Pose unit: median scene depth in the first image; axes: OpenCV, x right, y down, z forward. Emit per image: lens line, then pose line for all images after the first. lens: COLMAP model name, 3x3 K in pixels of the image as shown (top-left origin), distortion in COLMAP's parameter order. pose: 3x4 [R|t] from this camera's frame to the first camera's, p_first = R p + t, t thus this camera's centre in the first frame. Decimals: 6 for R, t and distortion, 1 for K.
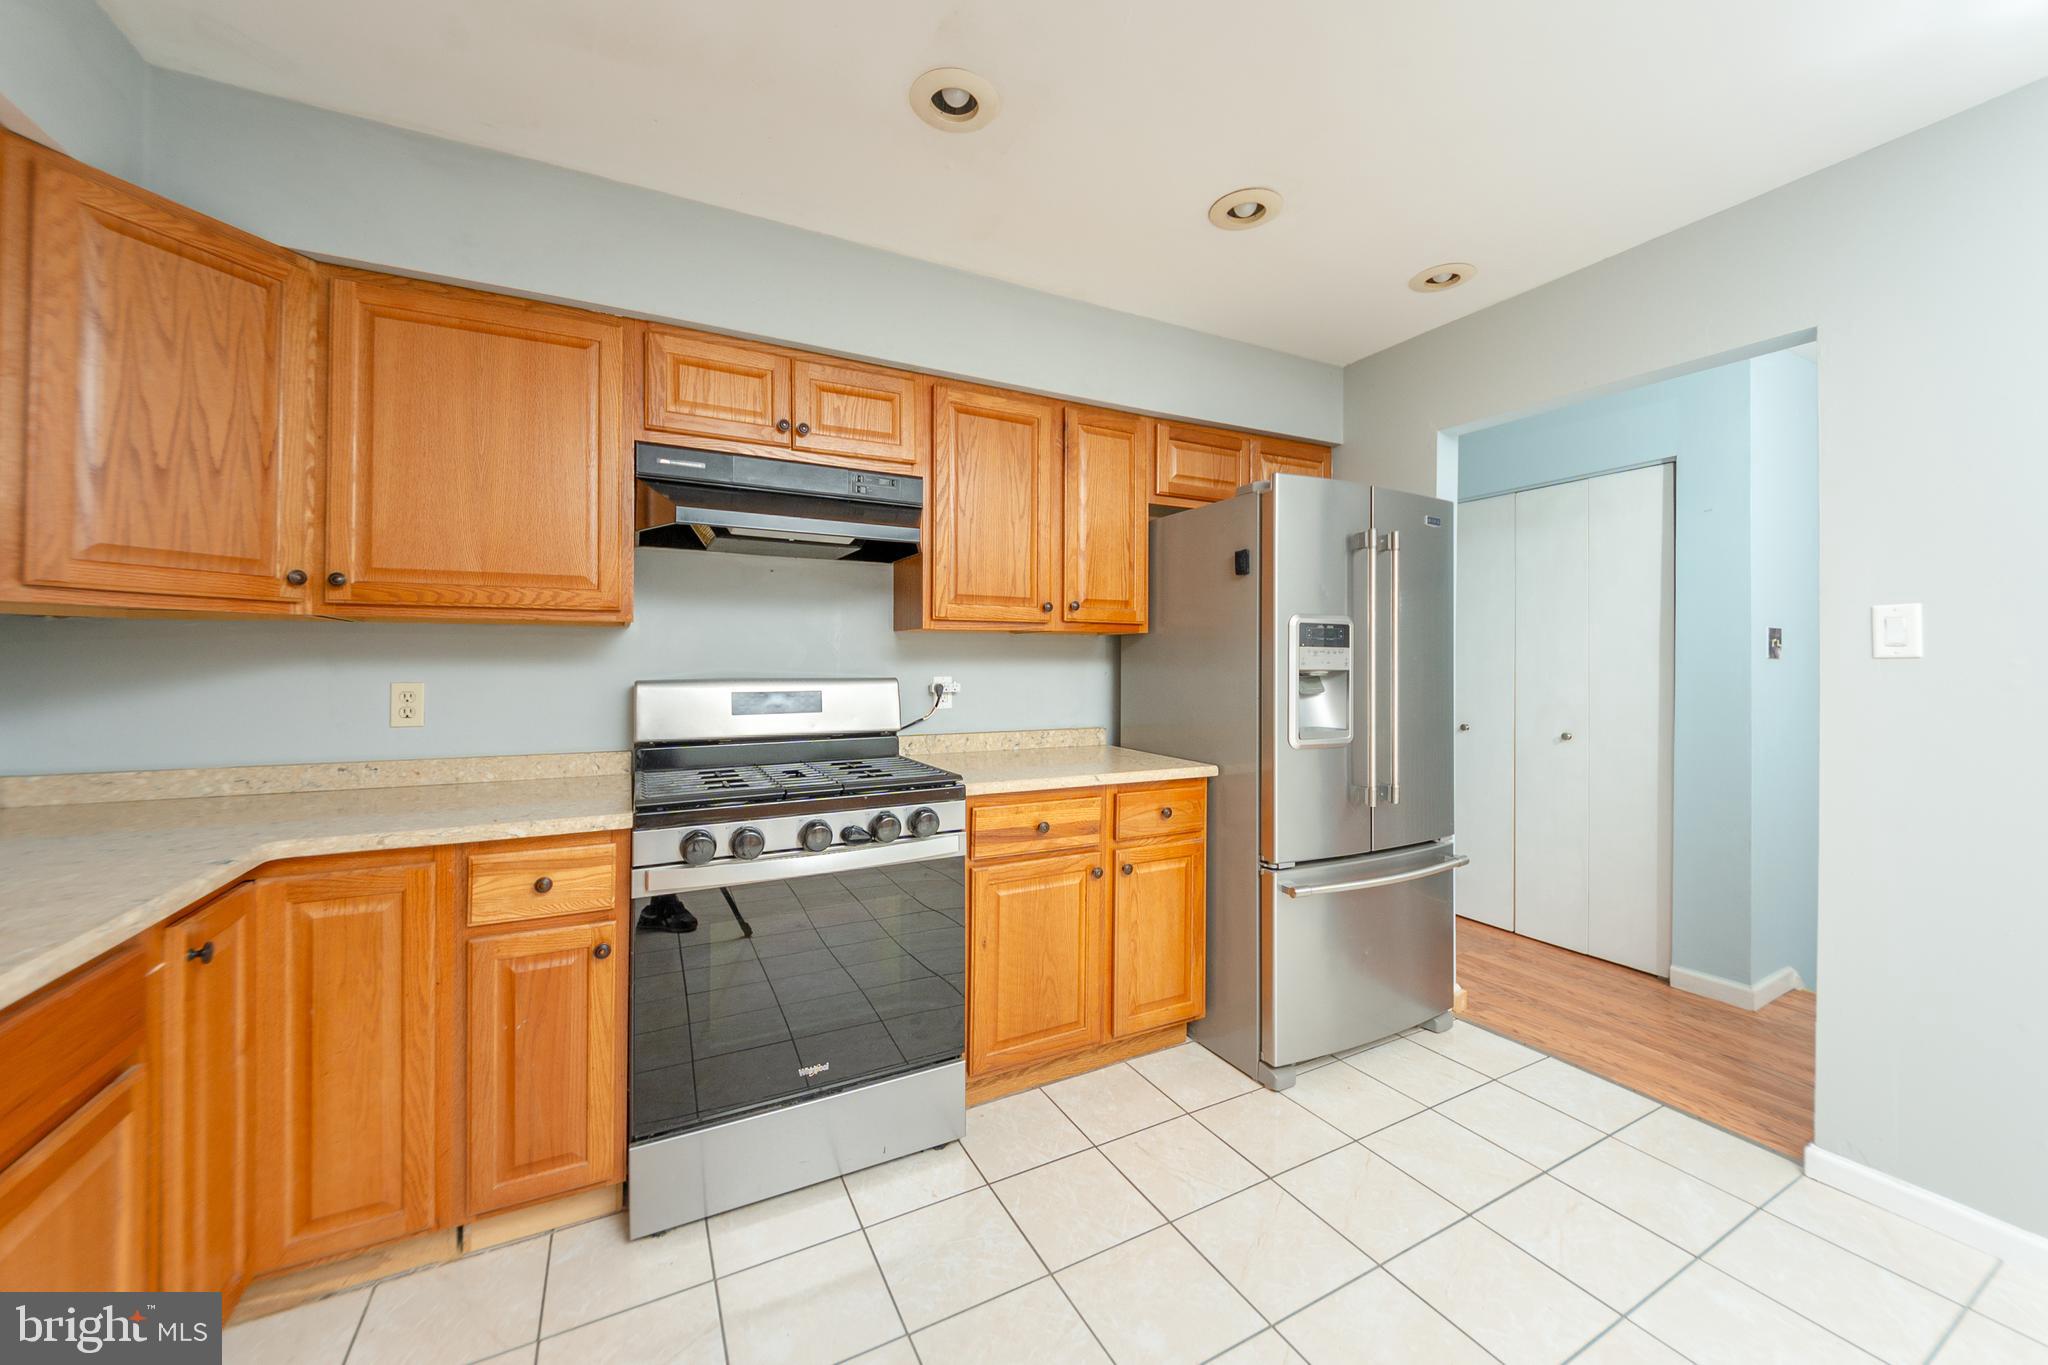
lens RADIAL K [[752.4, 0, 1026.9], [0, 752.4, 656.9], [0, 0, 1]] dist [0.000757, -0.007077]
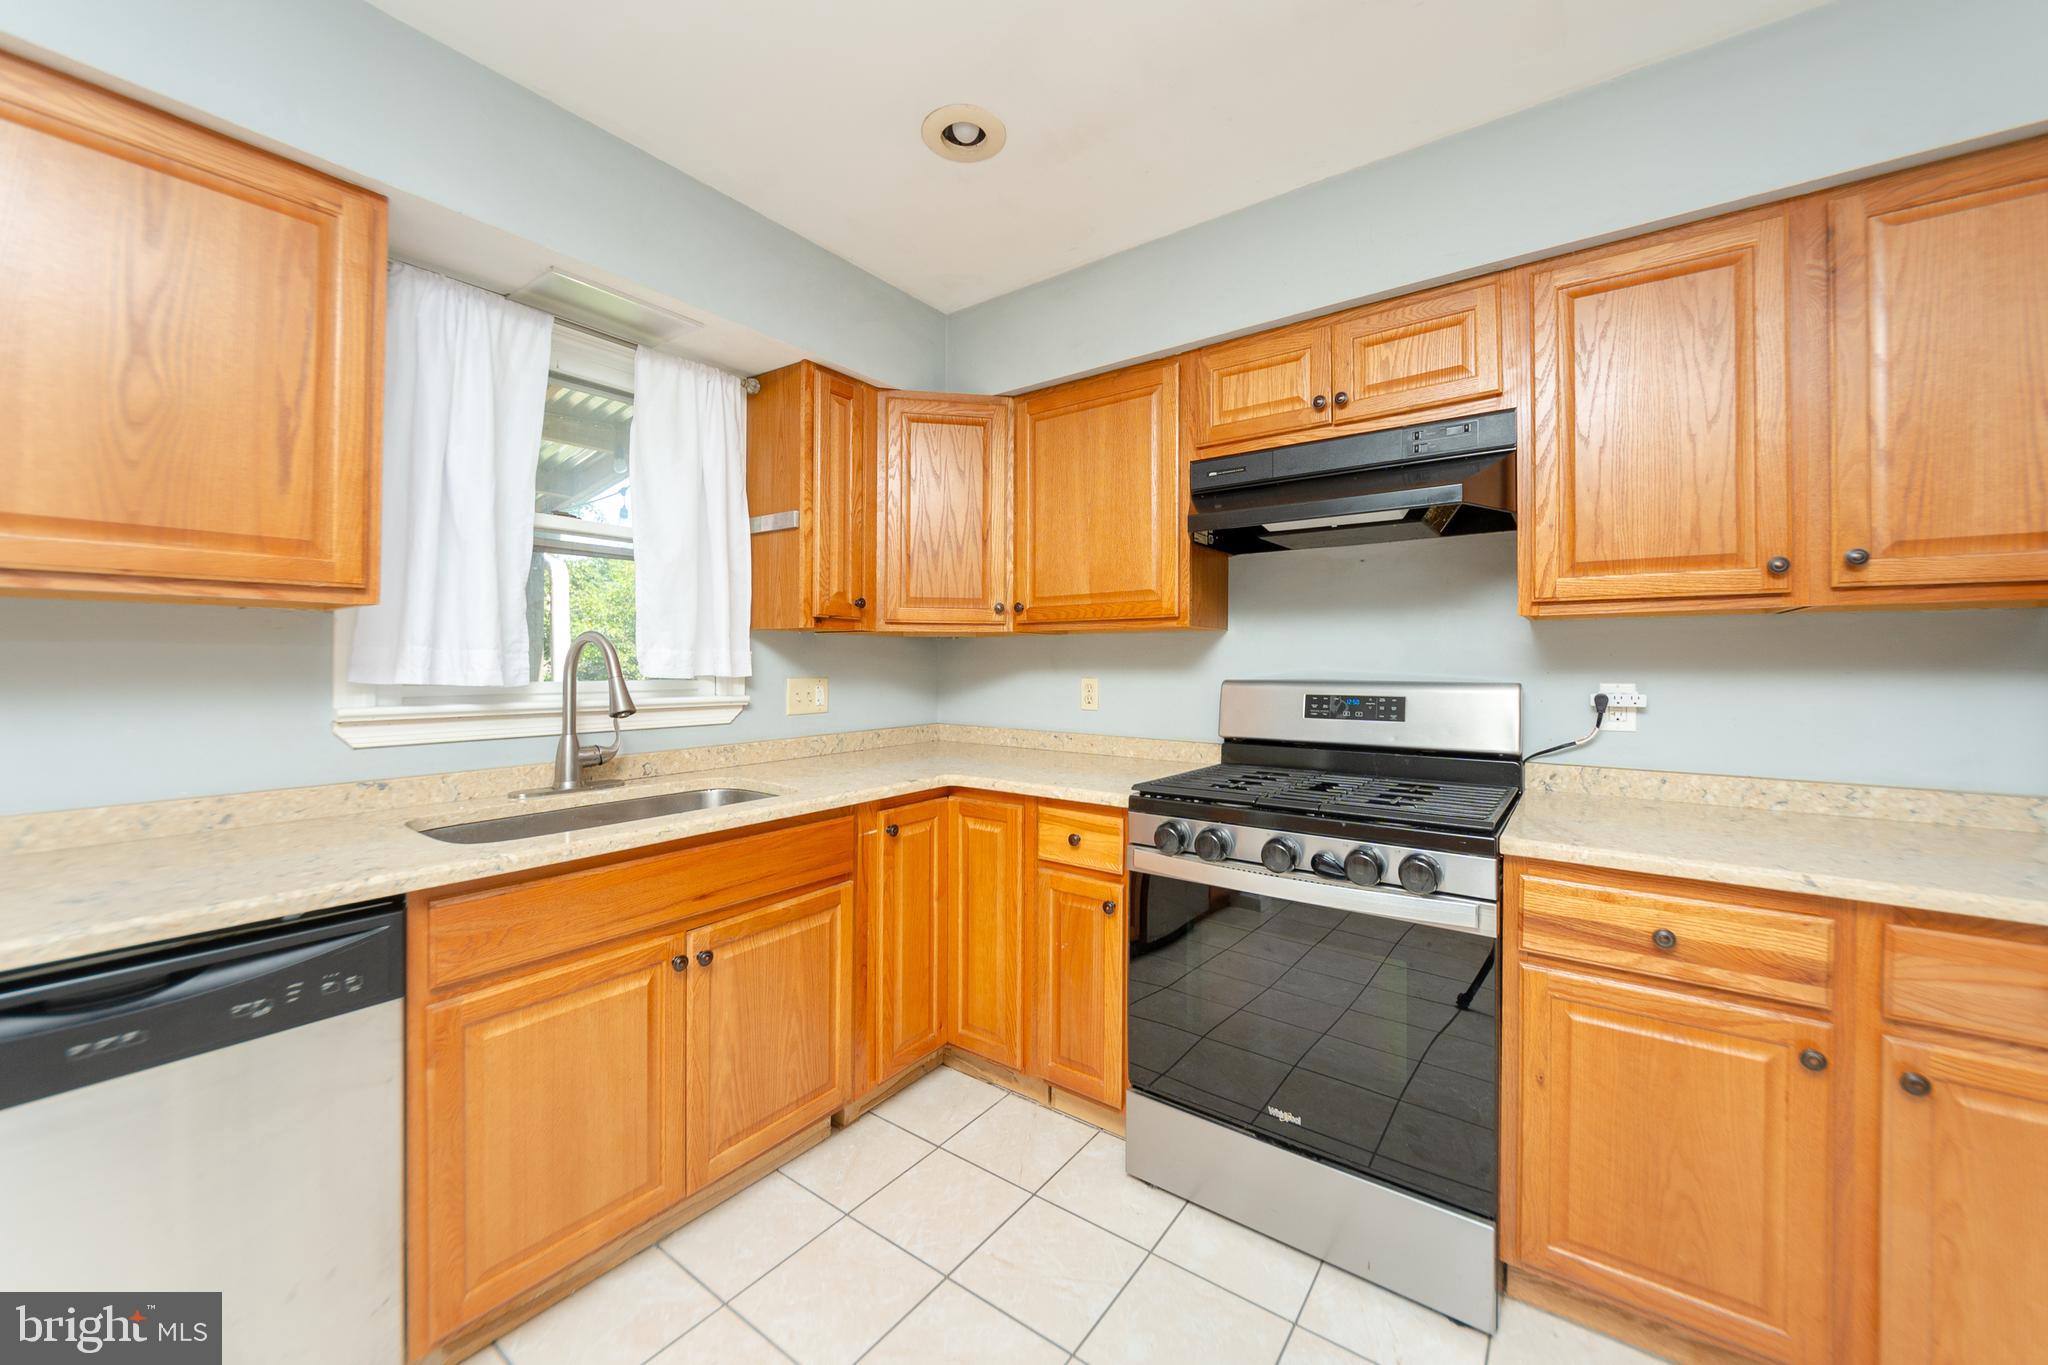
lens RADIAL K [[752.4, 0, 1026.9], [0, 752.4, 656.9], [0, 0, 1]] dist [0.000757, -0.007077]
pose [[0.436250, -0.008316, -0.899787, 0.358720], [0.004679, 0.999965, -0.006974, 0.005027], [0.899813, -0.001167, 0.436273, 0.301965]]
